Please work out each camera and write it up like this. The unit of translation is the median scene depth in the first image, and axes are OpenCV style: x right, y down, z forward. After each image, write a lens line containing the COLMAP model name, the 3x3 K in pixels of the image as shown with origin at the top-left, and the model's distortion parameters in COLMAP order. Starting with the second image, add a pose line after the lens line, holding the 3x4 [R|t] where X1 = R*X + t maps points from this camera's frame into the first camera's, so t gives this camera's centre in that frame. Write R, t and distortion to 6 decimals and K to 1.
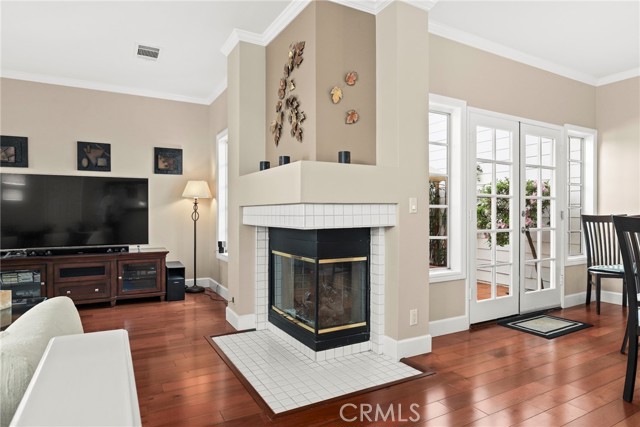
lens RADIAL K [[379.8, 0, 320.0], [0, 379.8, 209.7], [0, 0, 1]] dist [-0.015900, -0.000181]
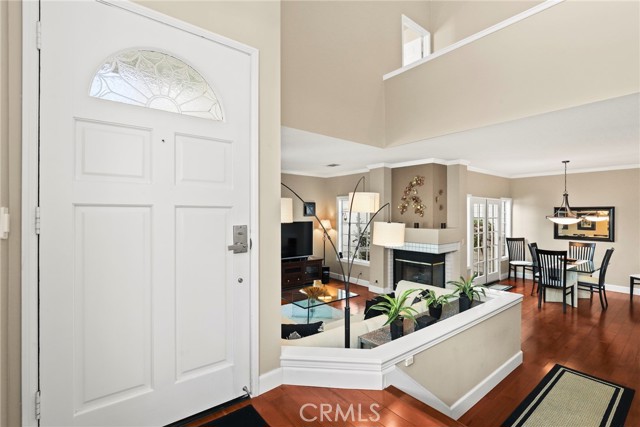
lens RADIAL K [[296.2, 0, 321.7], [0, 296.2, 211.0], [0, 0, 1]] dist [0.004804, 0.001217]
pose [[0.983884, 0.005414, 0.178724, -0.730661], [-0.006014, 0.999978, 0.002817, -0.151699], [-0.178704, -0.003846, 0.983895, -0.556357]]
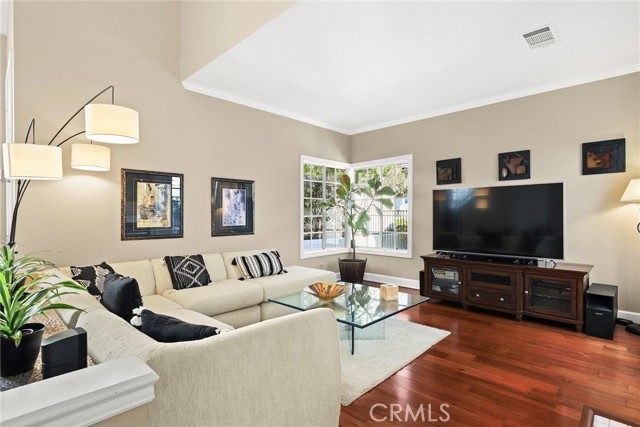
lens RADIAL K [[330.8, 0, 319.9], [0, 330.8, 213.4], [0, 0, 1]] dist [-0.000141, -0.000343]
pose [[0.291120, -0.002785, -0.956682, 0.110858], [0.019903, 0.999797, 0.003146, -0.029105], [0.956479, -0.019957, 0.291117, 0.271618]]
